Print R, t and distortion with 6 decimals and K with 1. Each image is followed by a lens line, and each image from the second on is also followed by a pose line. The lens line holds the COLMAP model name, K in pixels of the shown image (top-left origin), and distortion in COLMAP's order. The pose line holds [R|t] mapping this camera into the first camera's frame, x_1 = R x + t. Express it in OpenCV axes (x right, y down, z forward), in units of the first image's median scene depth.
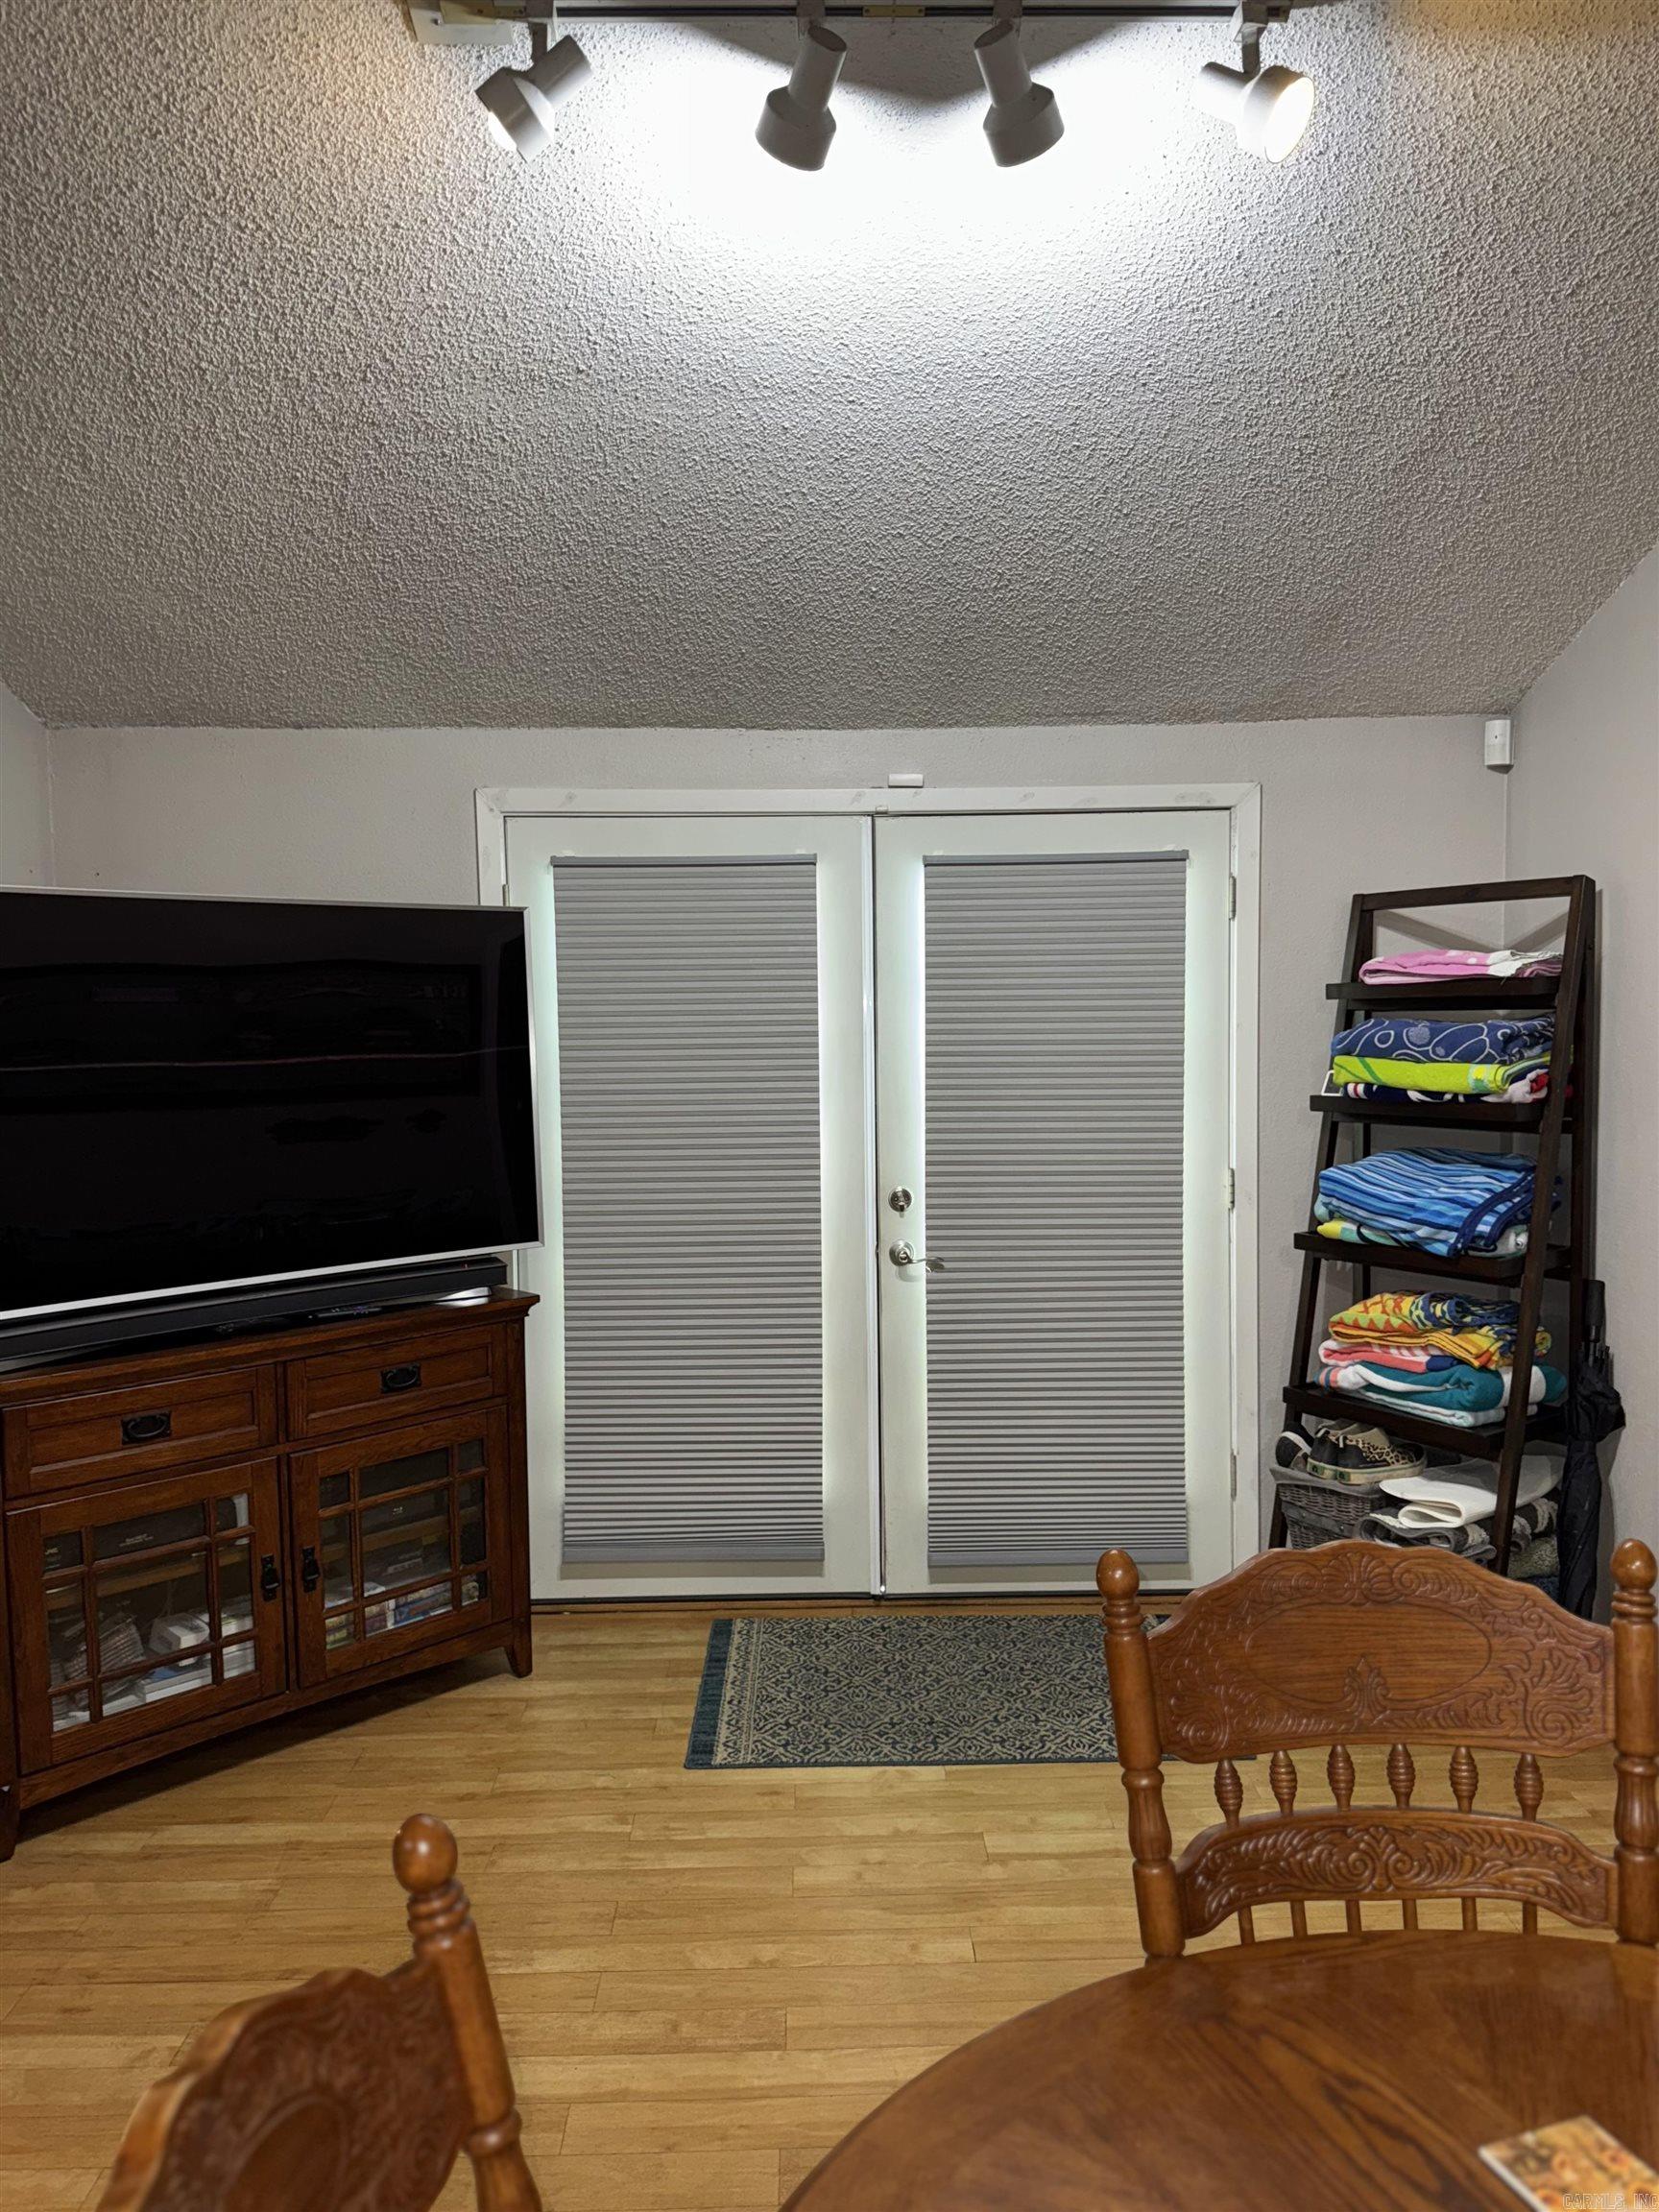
lens RADIAL K [[1551.7, 0, 829.5], [0, 1551.7, 1106.0], [0, 0, 1]] dist [0.055206, -0.068257]
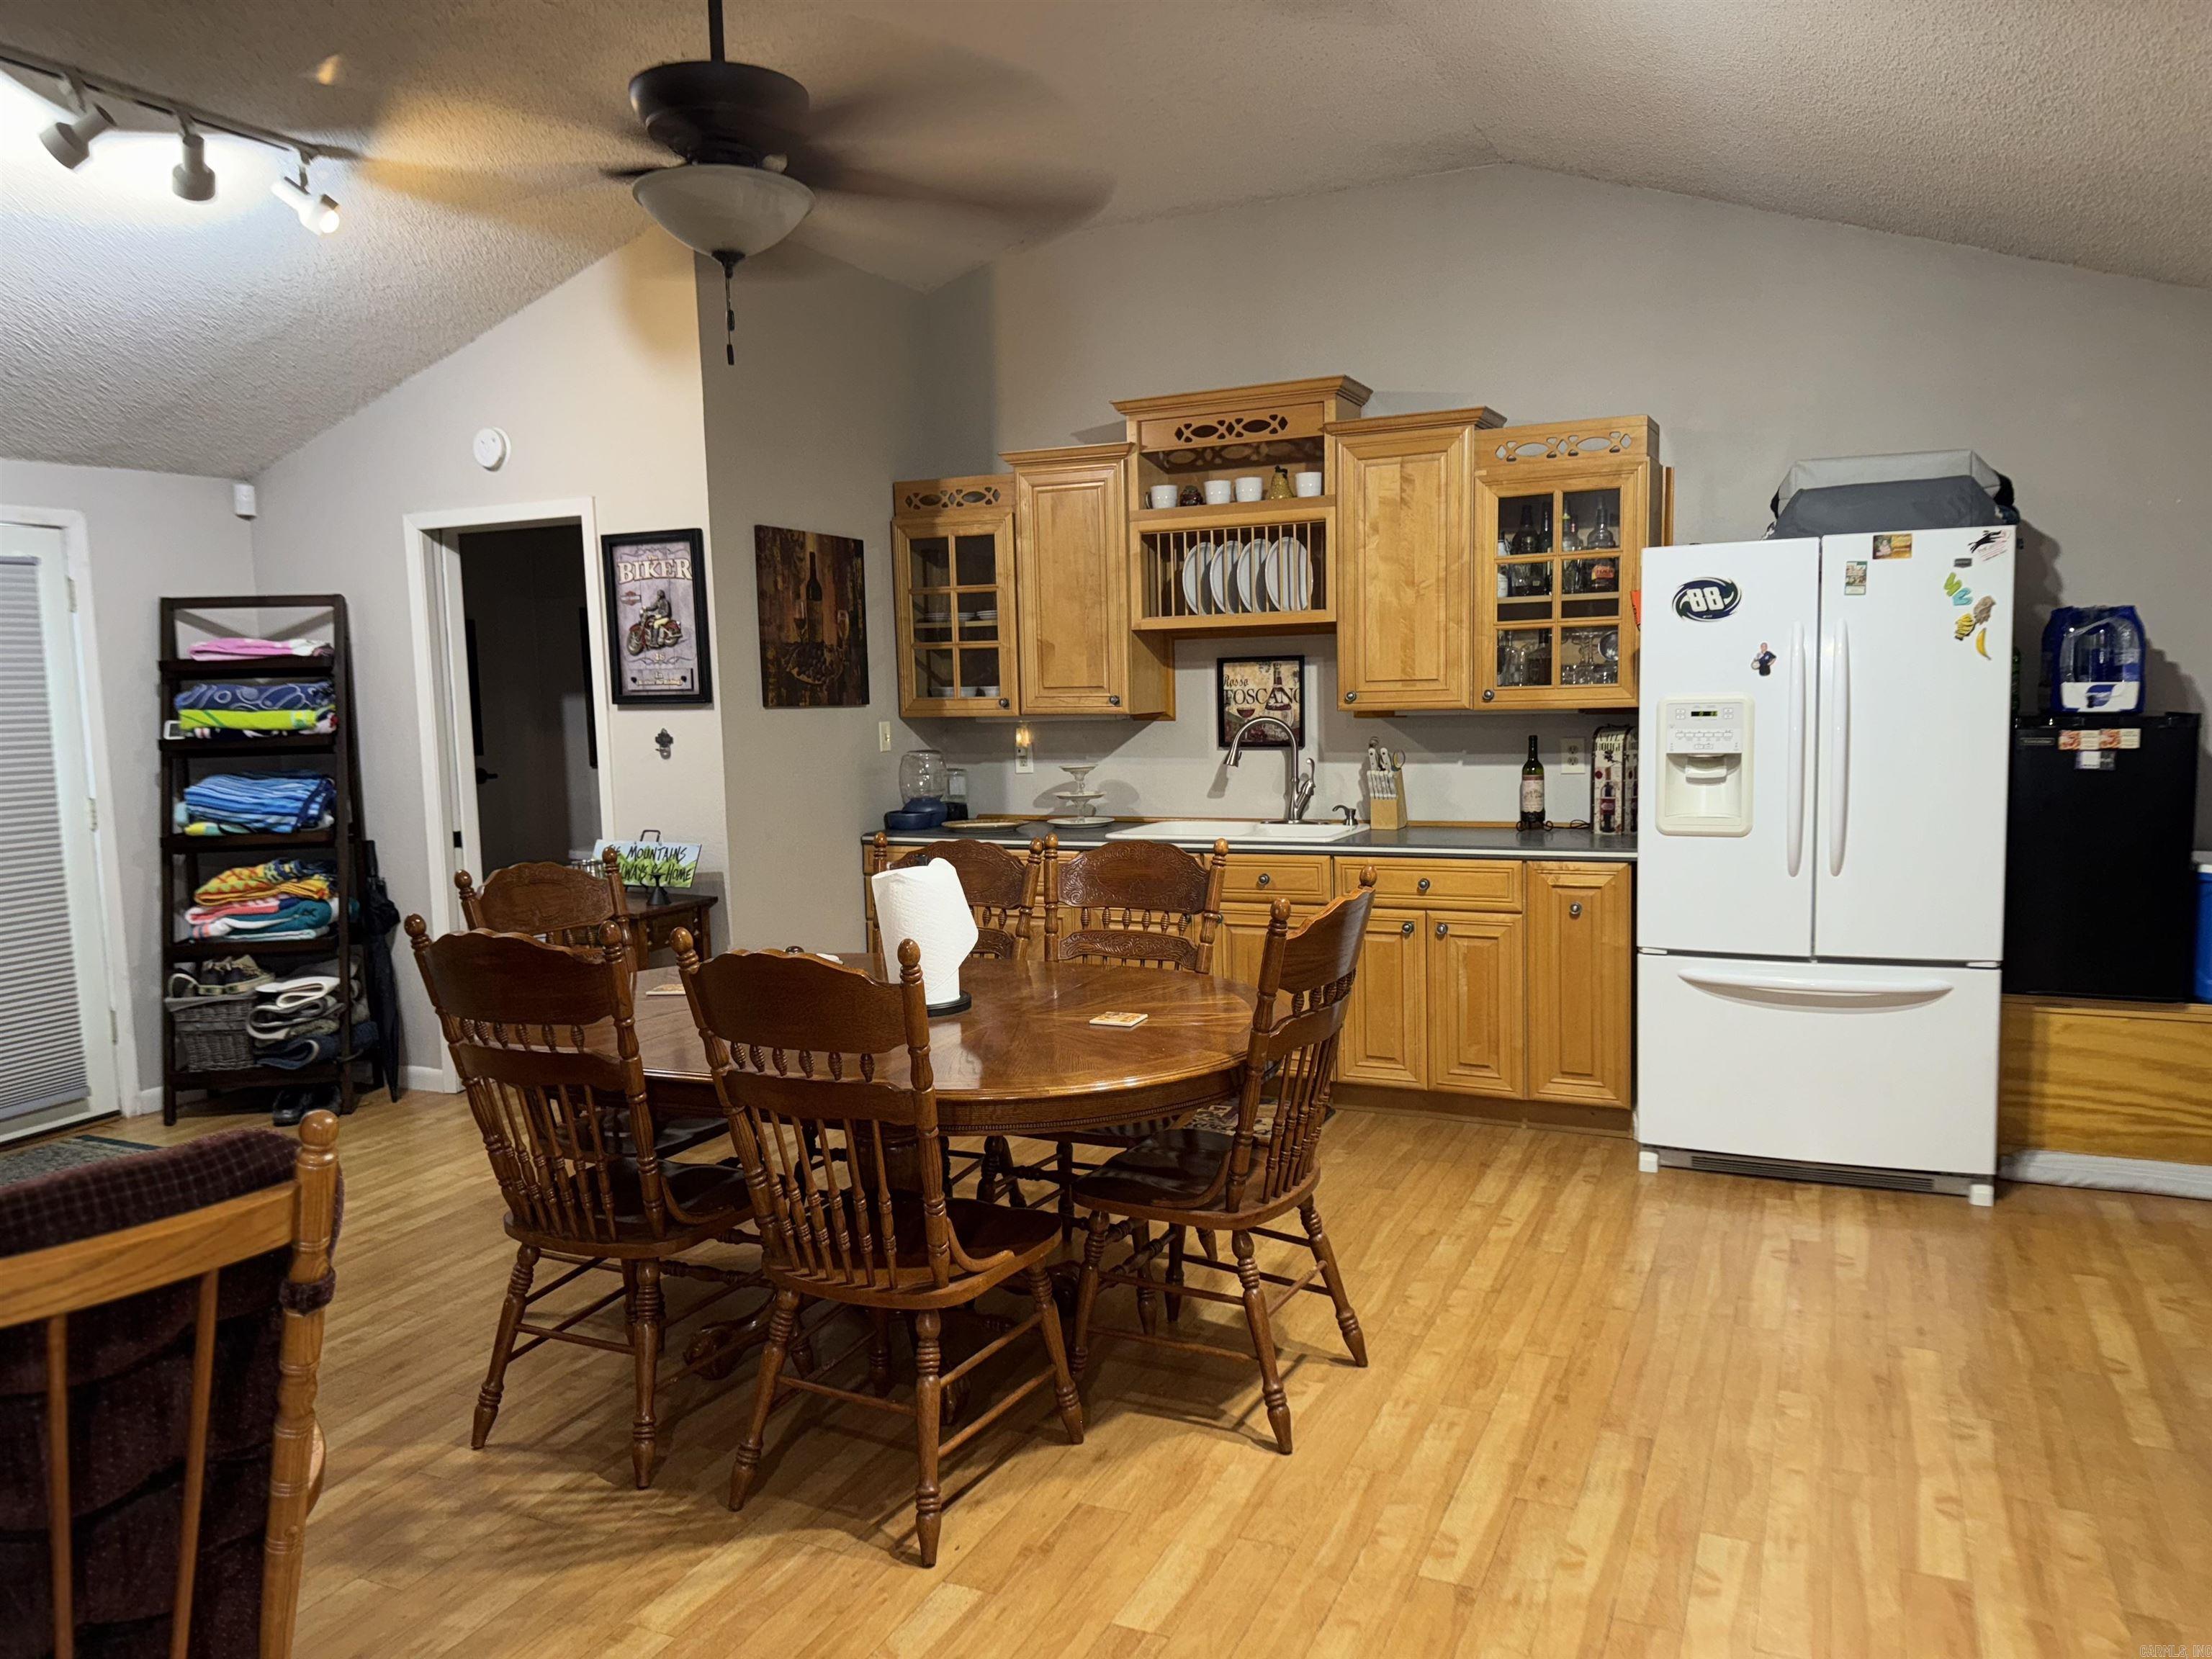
lens RADIAL K [[1551.7, 0, 1108.2], [0, 1551.7, 849.3], [0, 0, 1]] dist [0.055206, -0.068257]
pose [[0.428279, -0.098871, 0.898221, -0.648921], [0.074570, 0.994473, 0.073910, 0.054939], [-0.900564, 0.035327, 0.433285, -0.412960]]
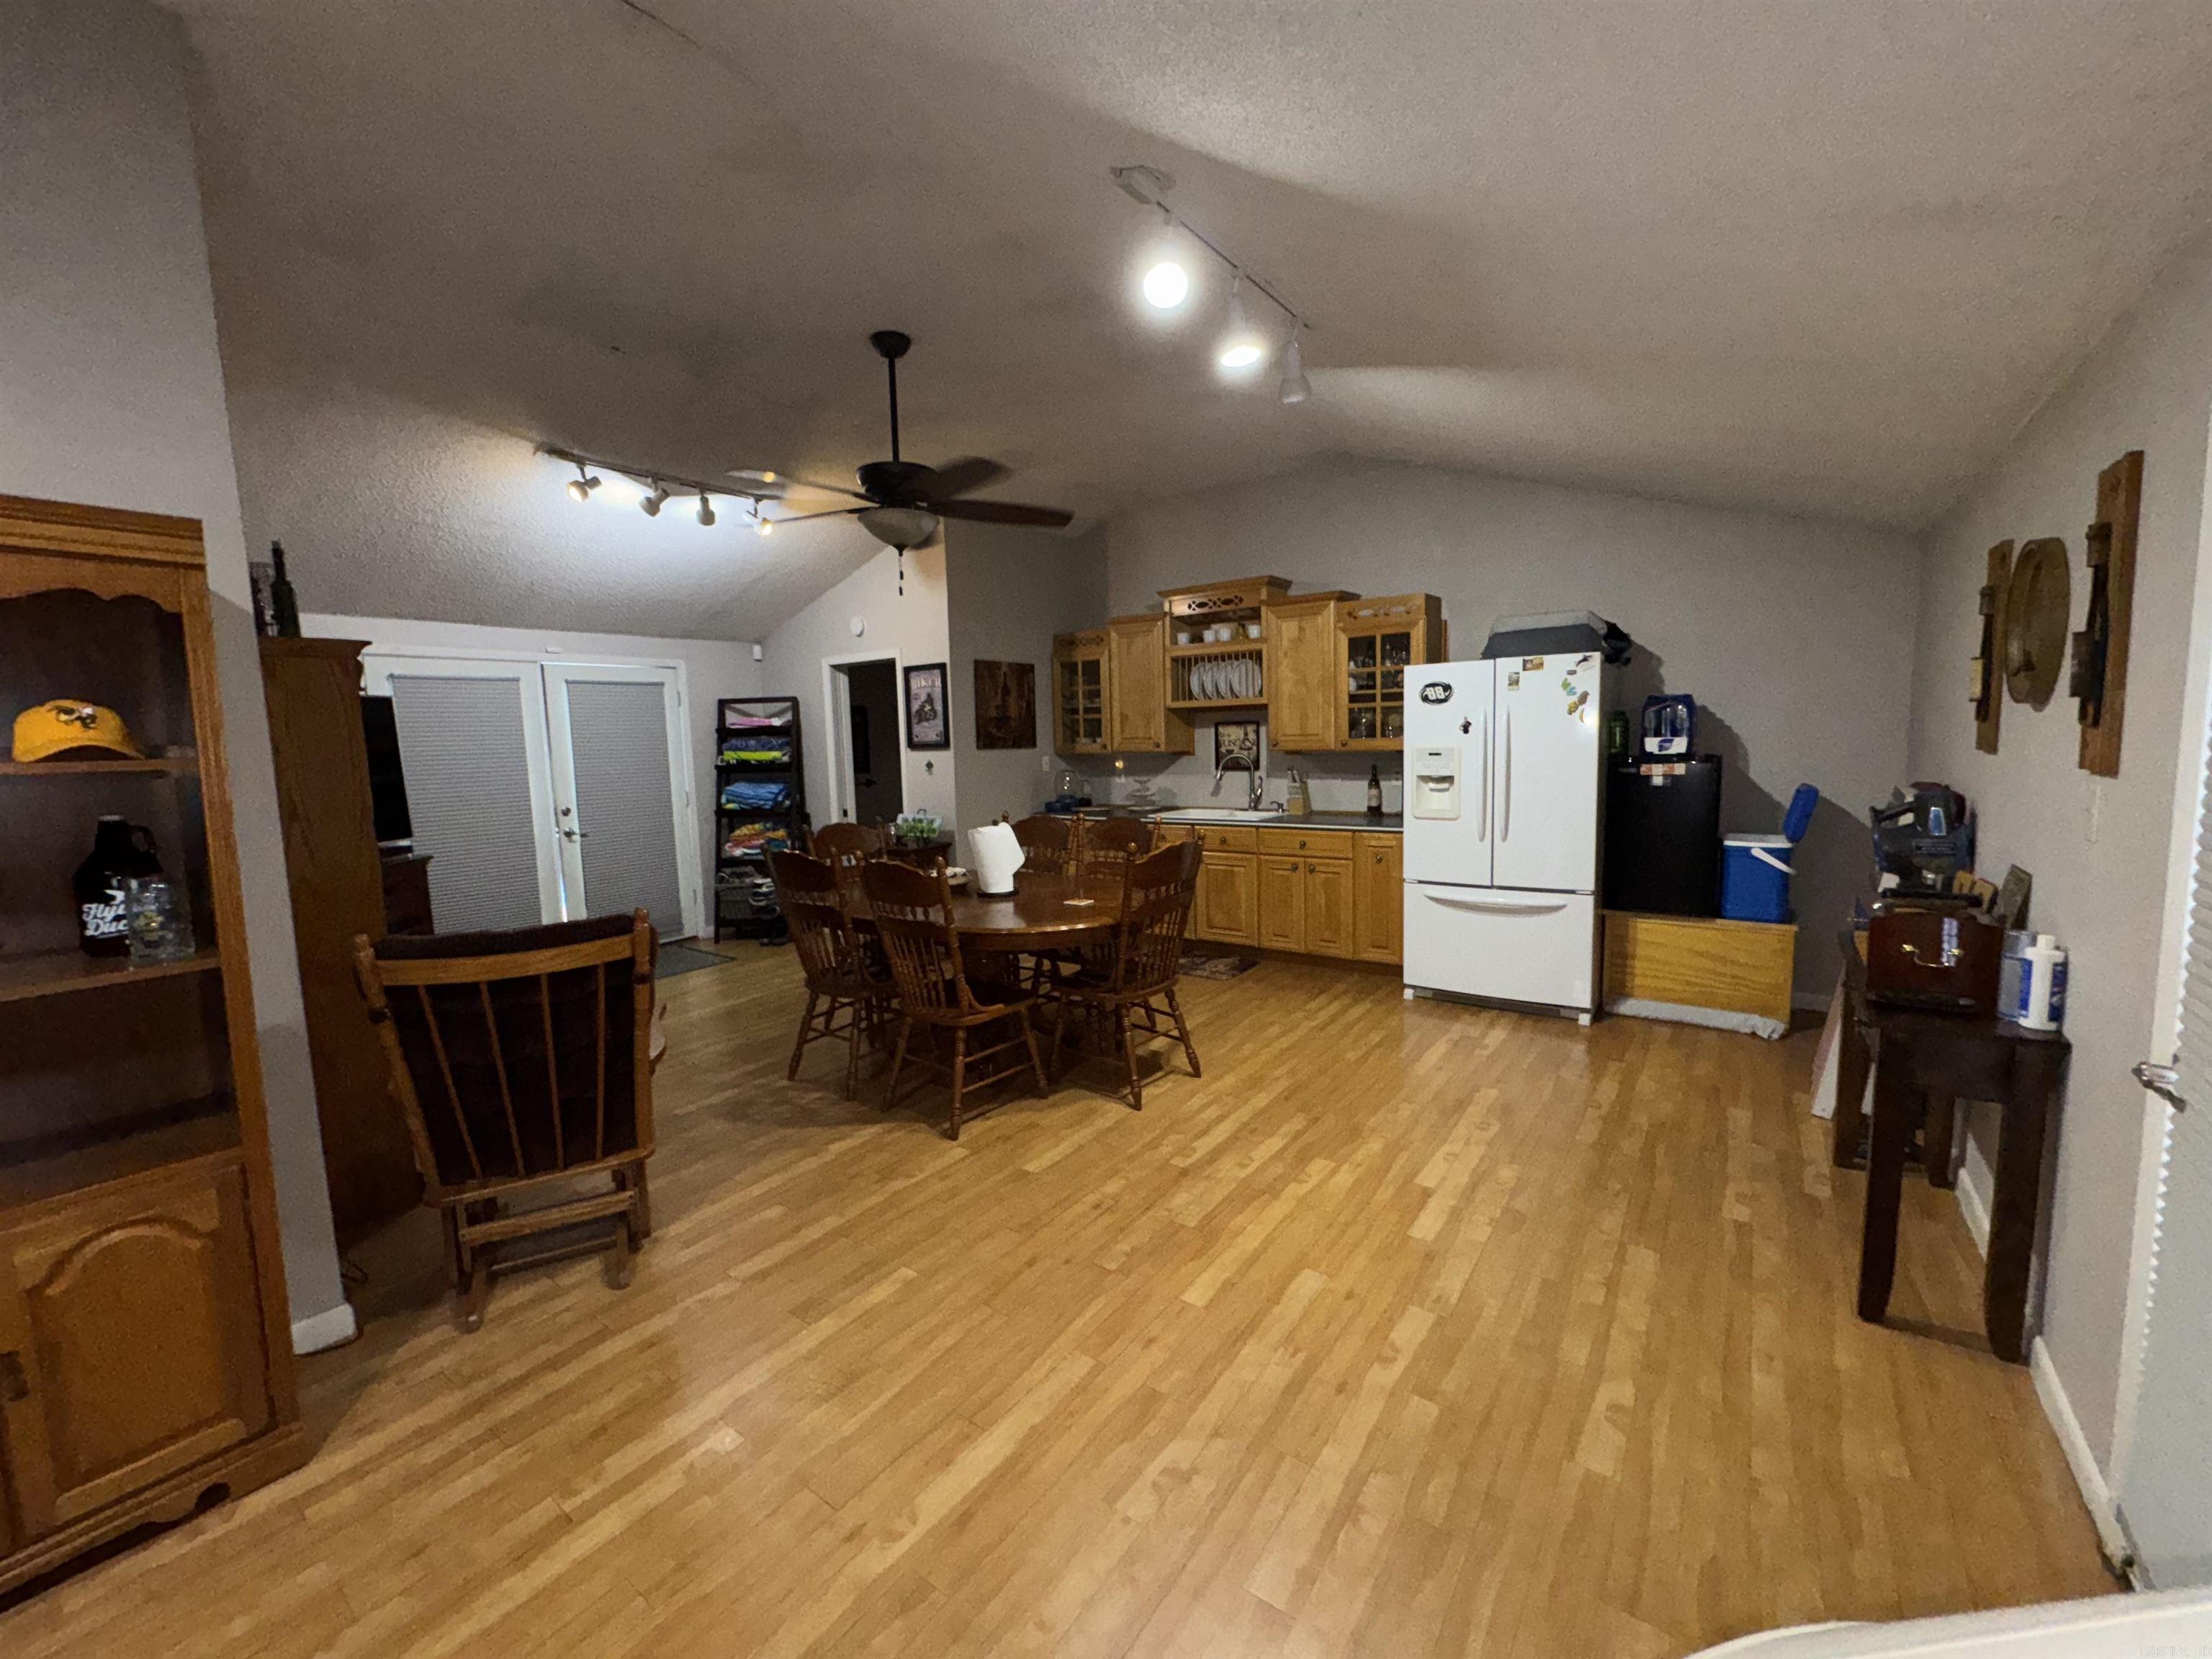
lens RADIAL K [[888.6, 0, 1106.0], [0, 888.6, 829.5], [0, 0, 1]] dist [-0.001367, -0.000175]
pose [[0.598698, -0.092202, 0.795651, -0.670111], [0.070205, 0.995570, 0.062542, 0.069150], [-0.797892, 0.018415, 0.602519, -0.701129]]
